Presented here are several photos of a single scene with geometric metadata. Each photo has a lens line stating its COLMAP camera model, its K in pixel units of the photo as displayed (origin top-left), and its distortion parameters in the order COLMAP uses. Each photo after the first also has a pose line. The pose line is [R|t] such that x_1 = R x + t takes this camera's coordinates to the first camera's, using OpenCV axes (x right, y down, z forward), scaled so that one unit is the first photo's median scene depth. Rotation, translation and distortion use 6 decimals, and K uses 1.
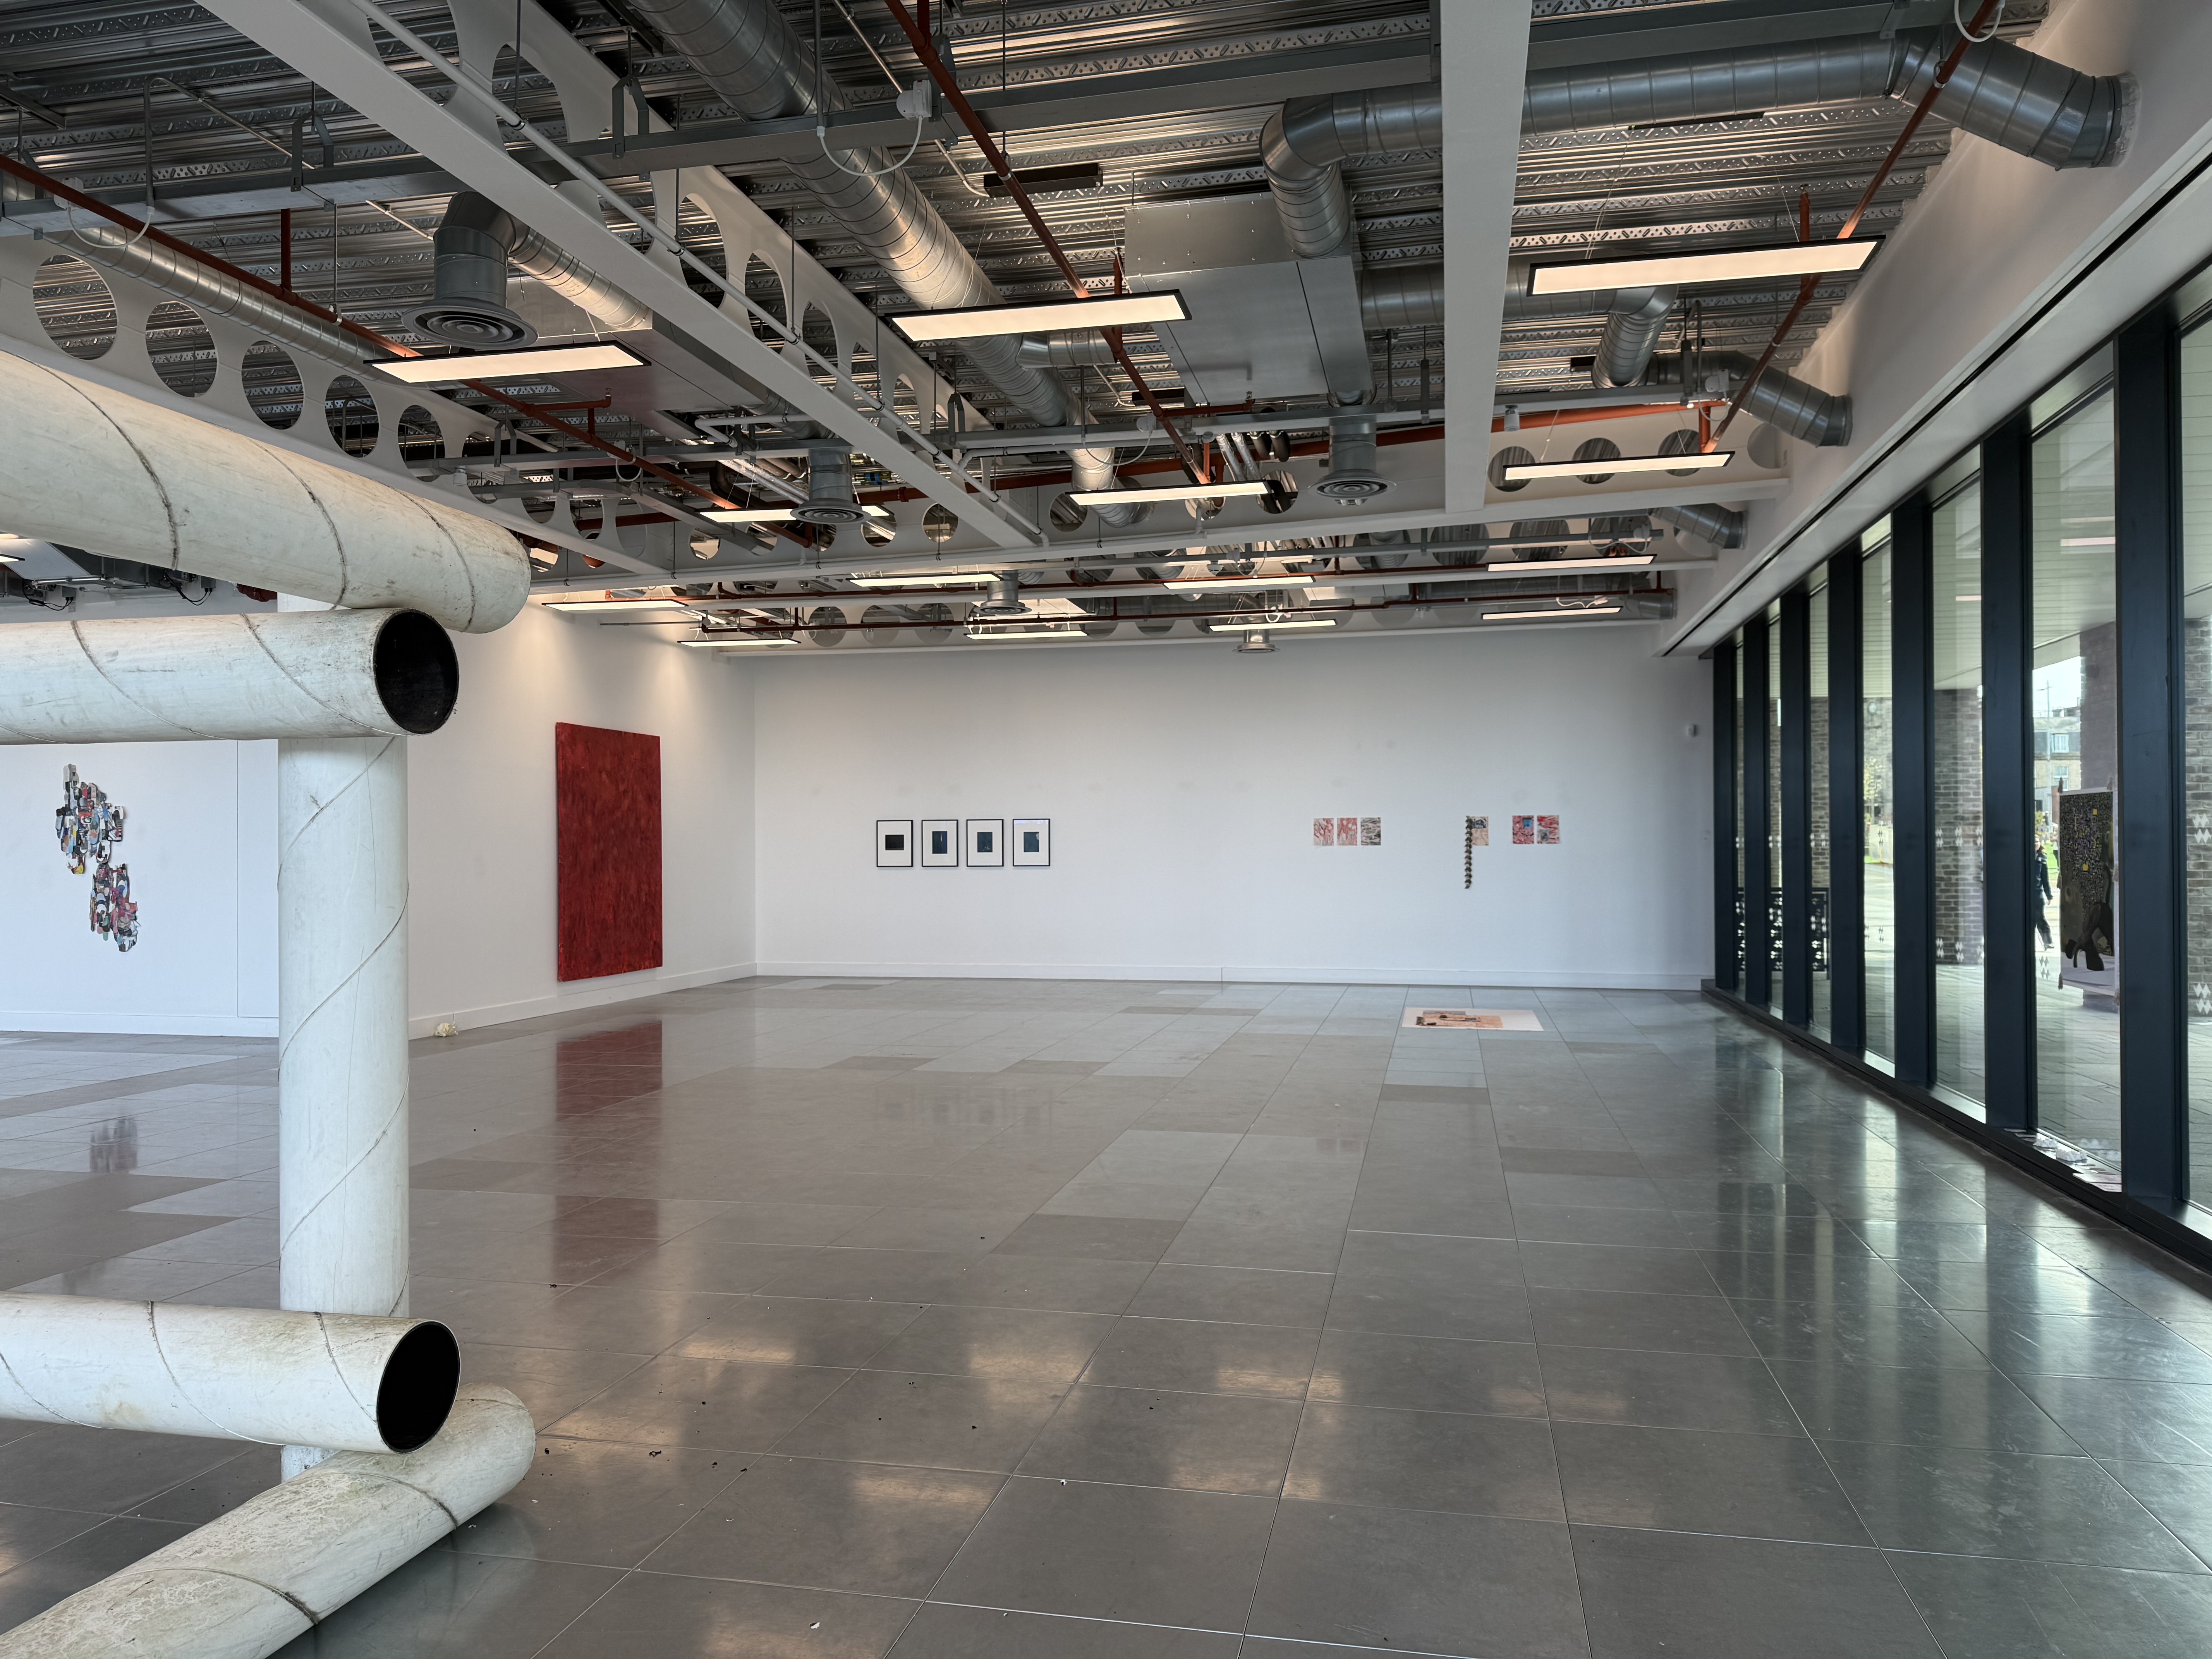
lens RADIAL K [[1511.1, 0, 1112.9], [0, 1511.1, 836.4], [0, 0, 1]] dist [0.062605, -0.026210]
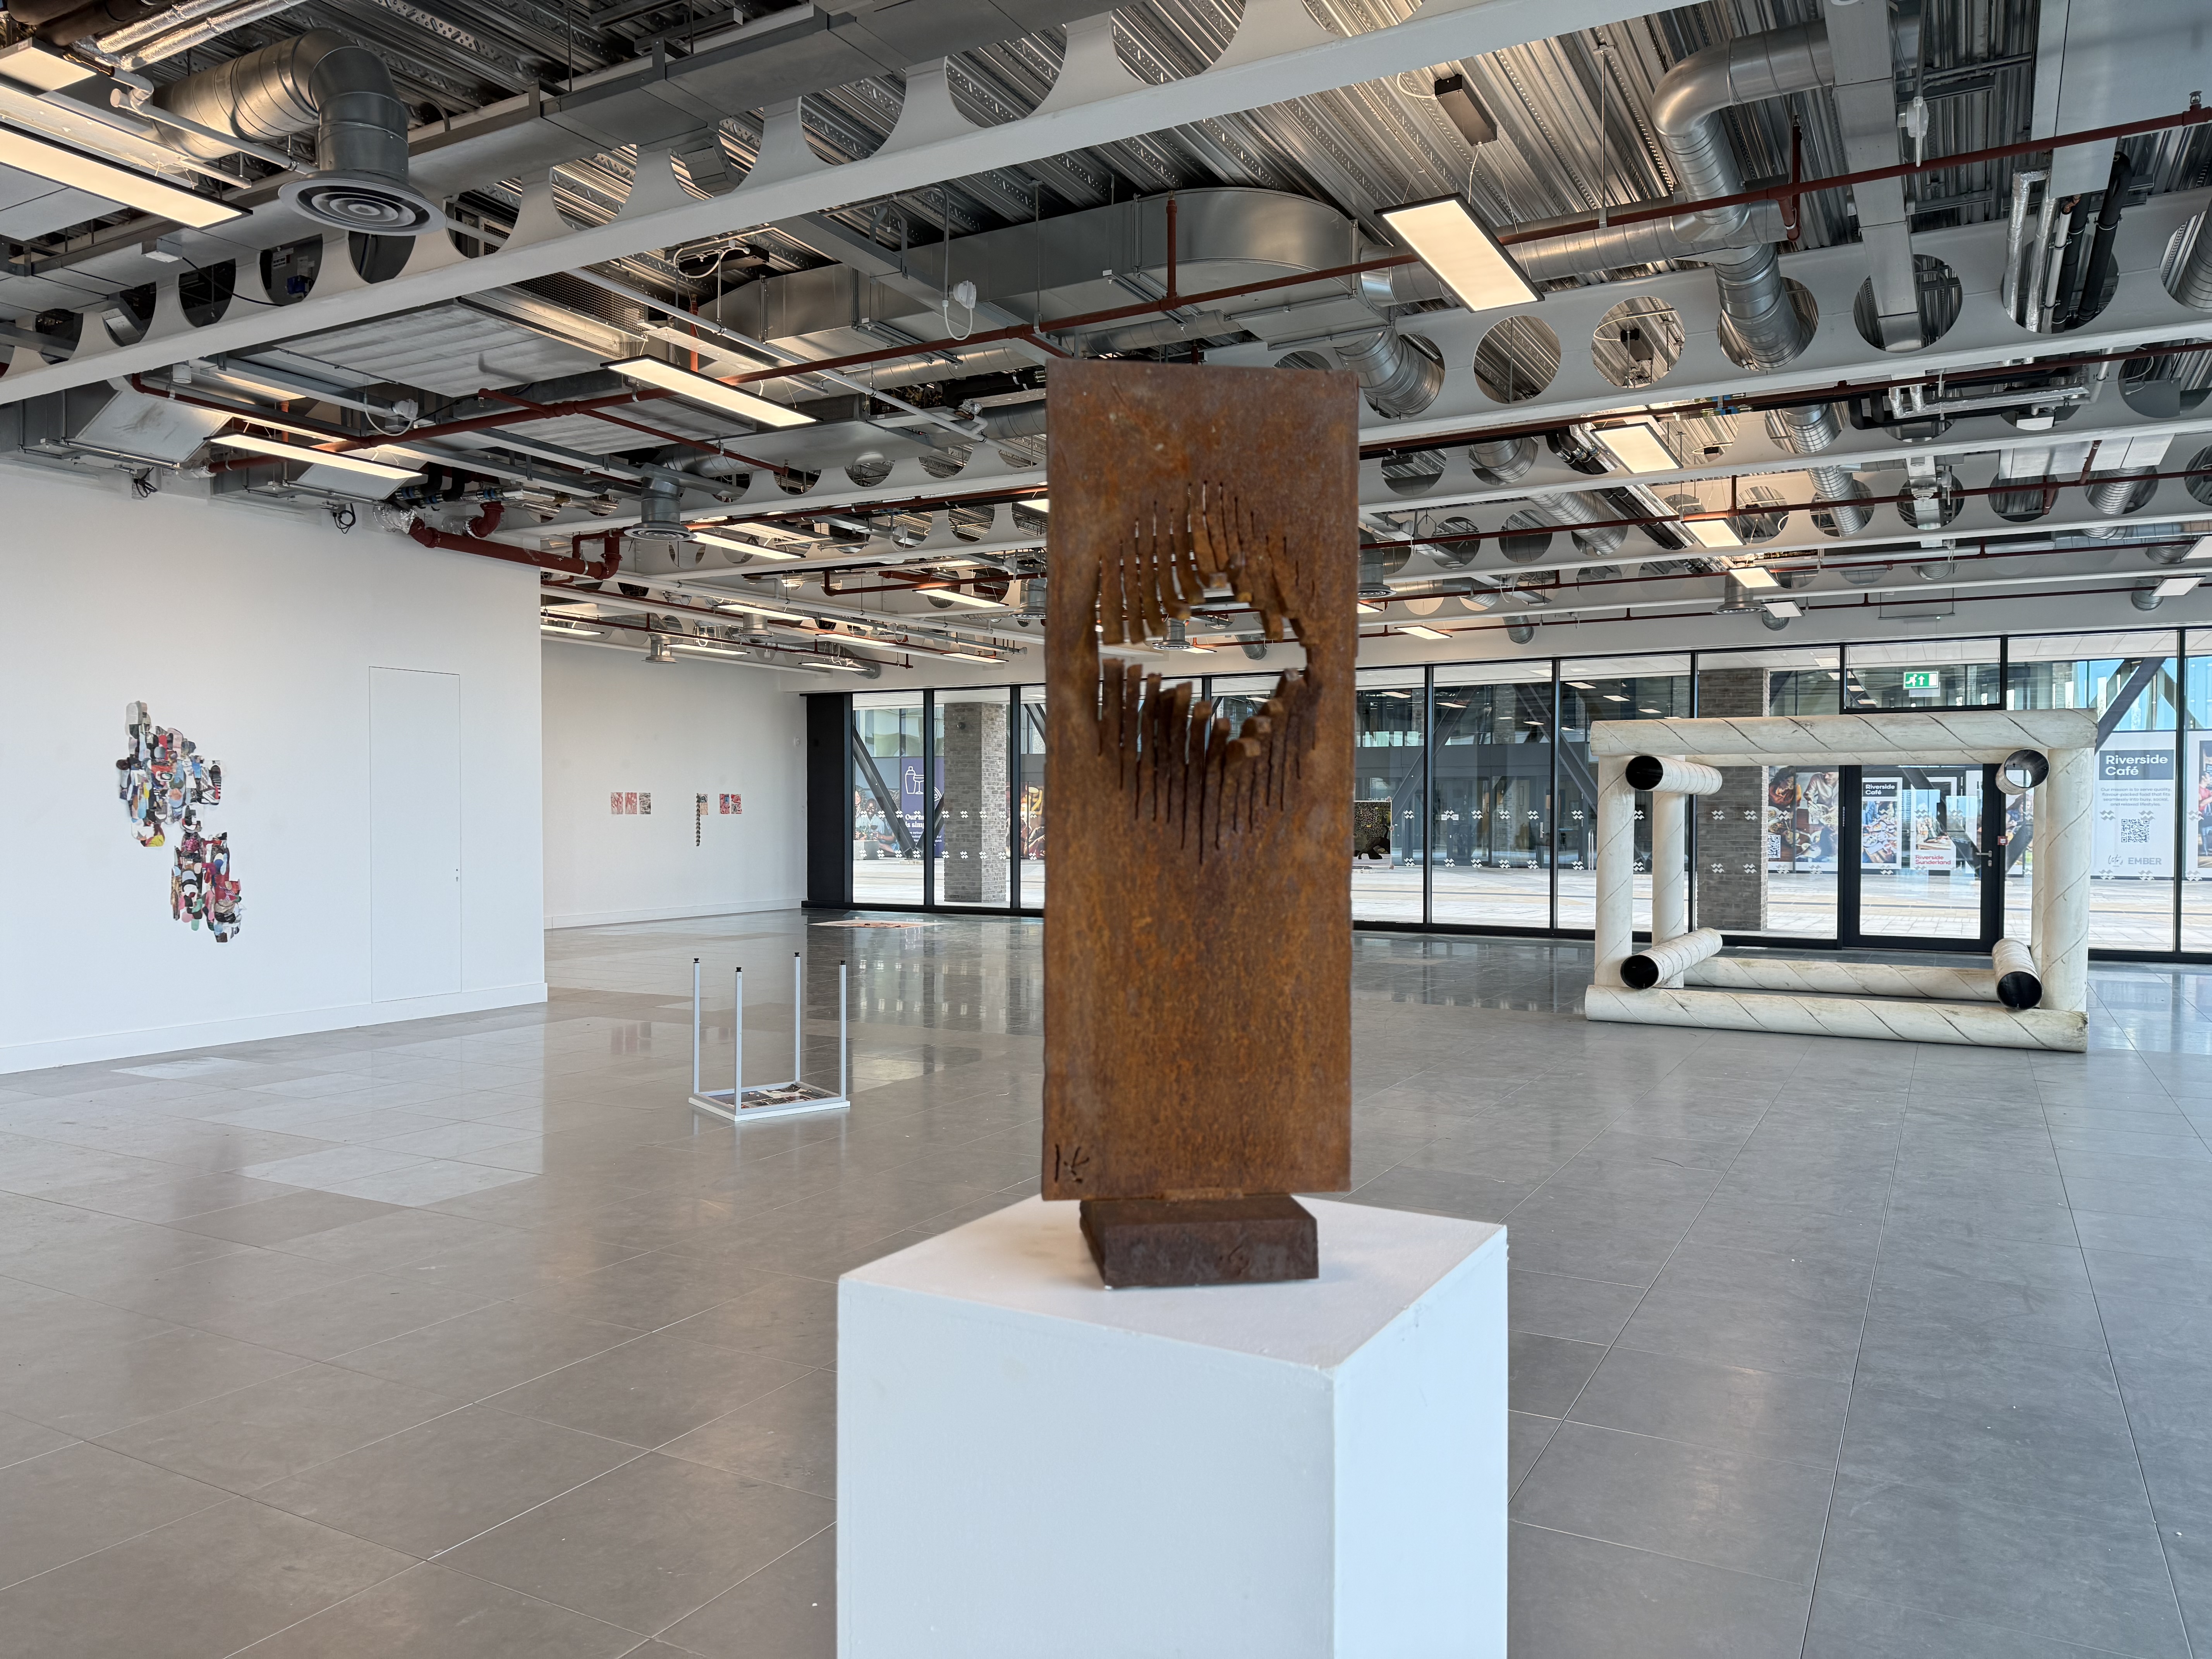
lens RADIAL K [[1511.1, 0, 1105.7], [0, 1511.1, 835.4], [0, 0, 1]] dist [0.062605, -0.026210]
pose [[0.287688, -0.010525, 0.957667, -1.038293], [-0.007545, 0.999884, 0.013255, 0.004231], [-0.957695, -0.011039, 0.287575, 0.270958]]
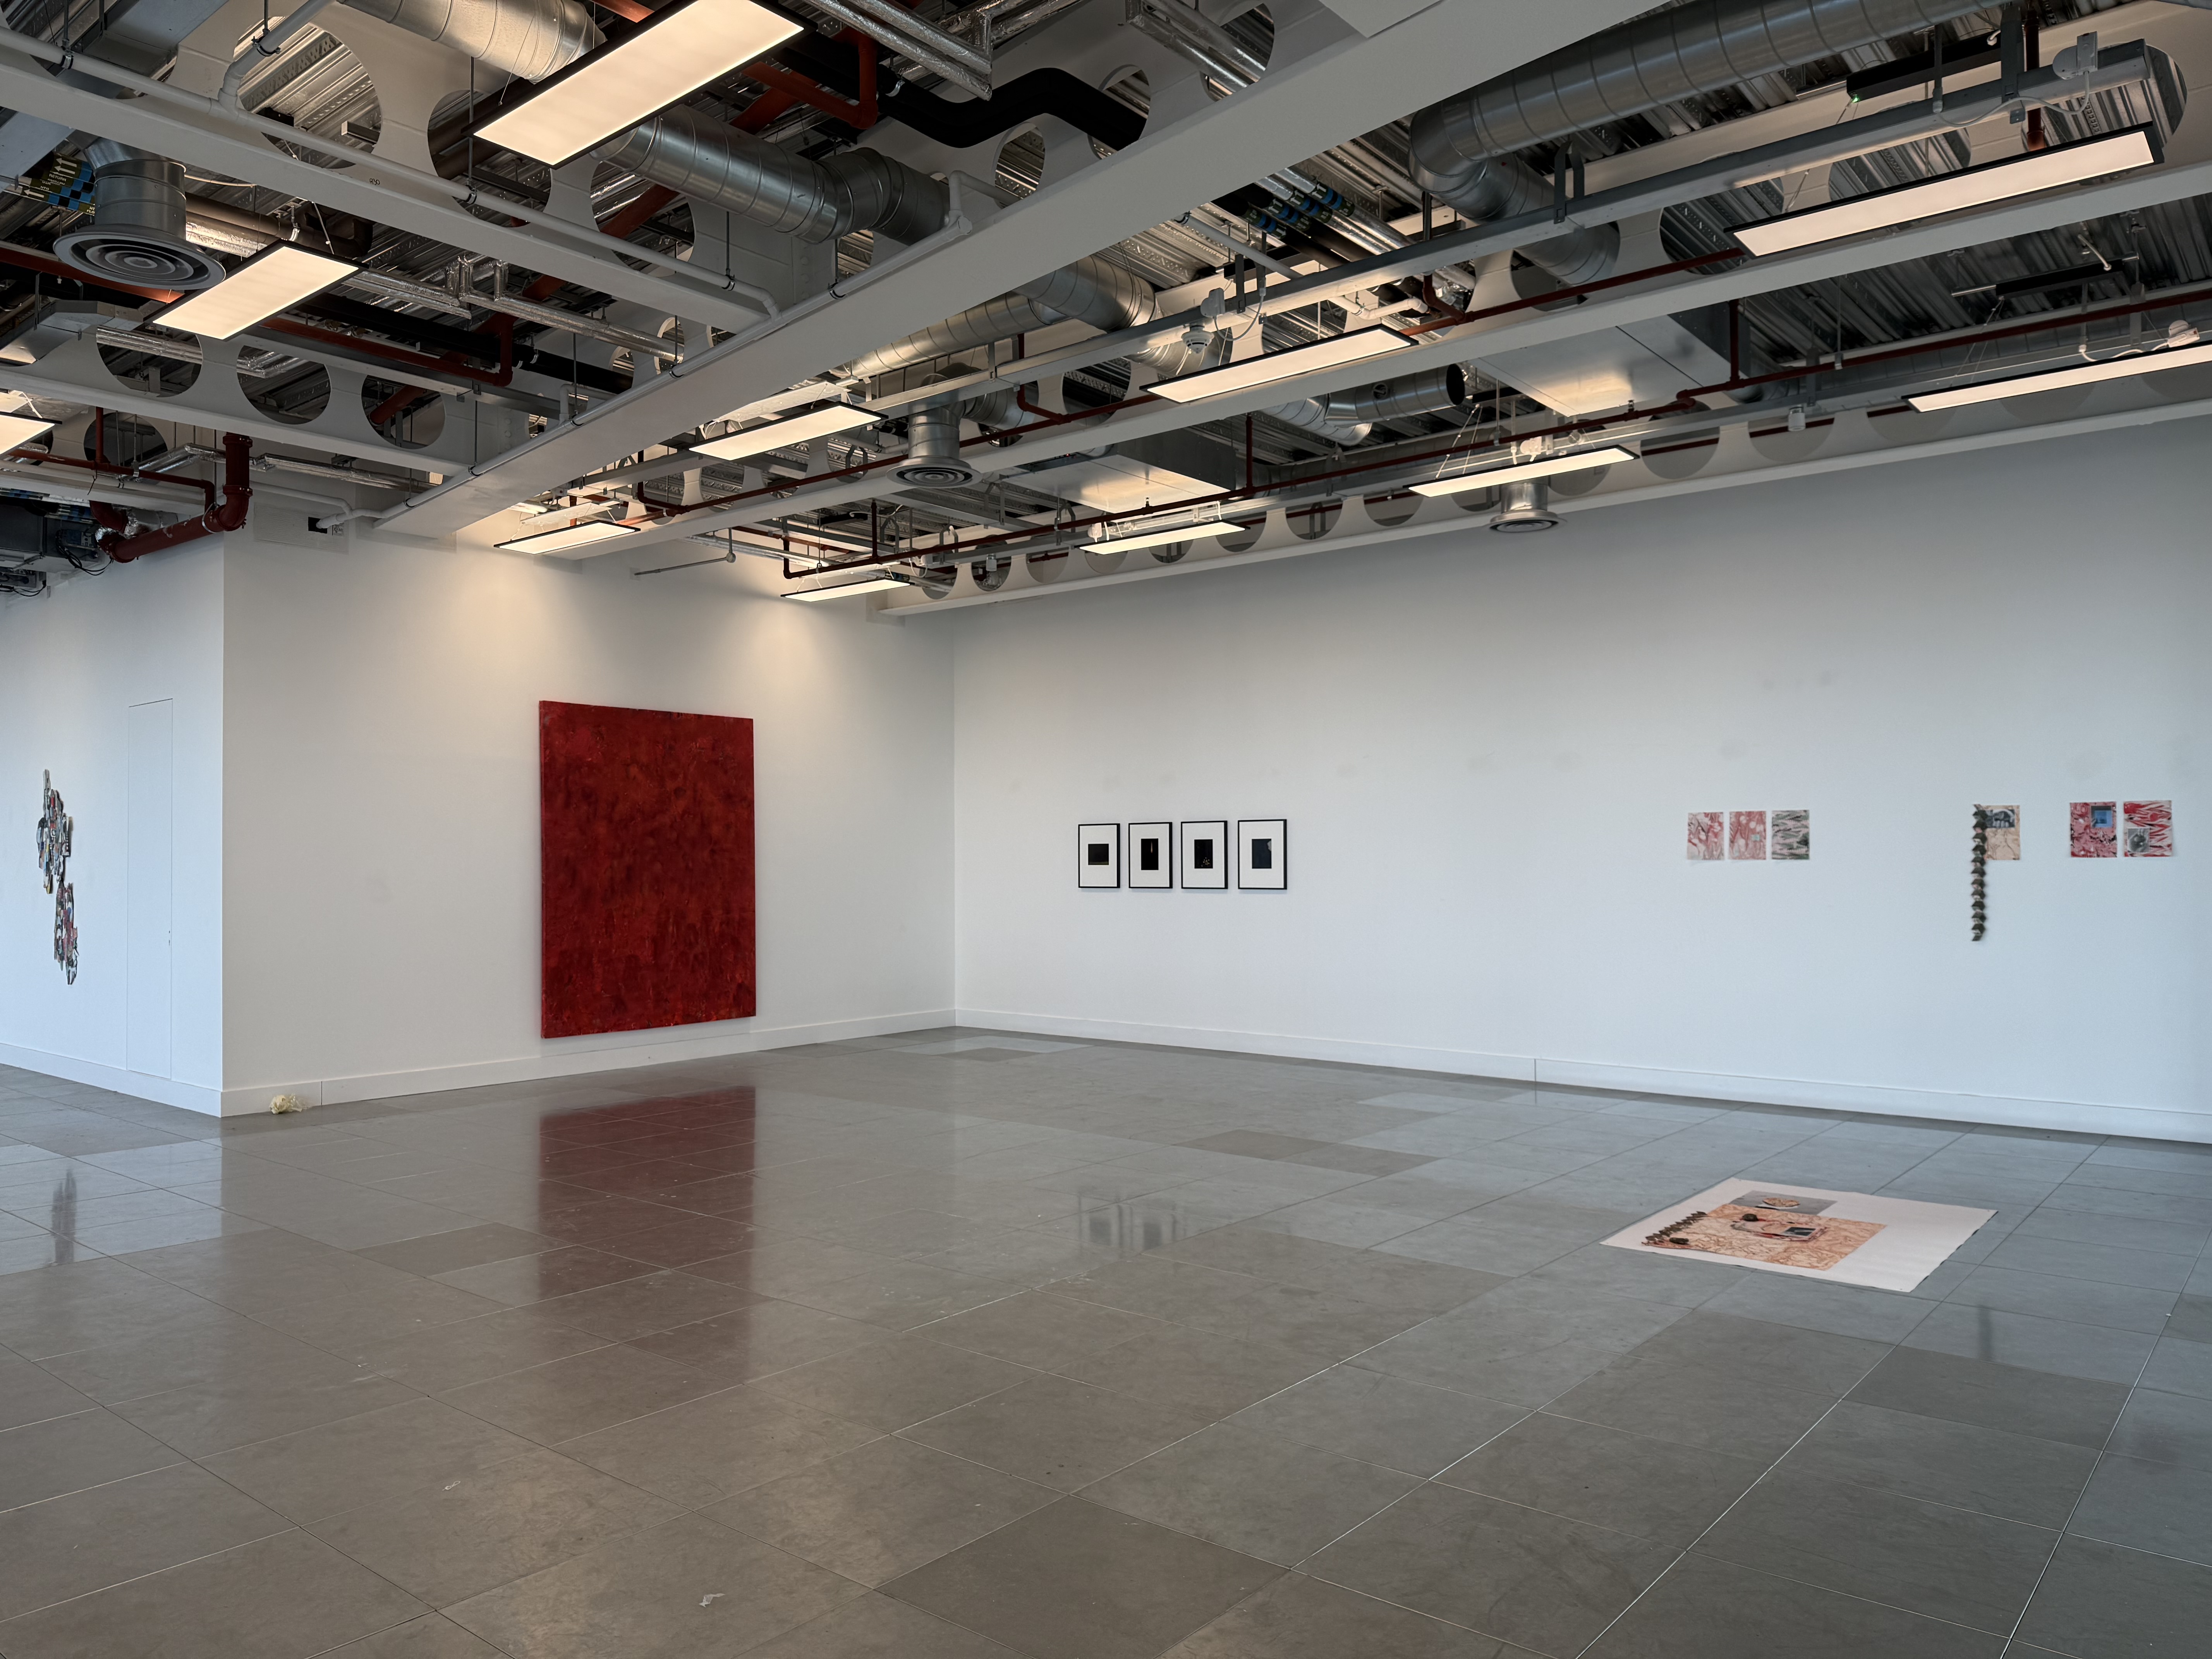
lens RADIAL K [[1511.1, 0, 1109.2], [0, 1511.1, 830.3], [0, 0, 1]] dist [0.062605, -0.026210]
pose [[0.889119, -0.008165, -0.457604, 0.222446], [0.004345, 0.999946, -0.009401, -0.000810], [0.457656, 0.006370, 0.889107, 0.404793]]
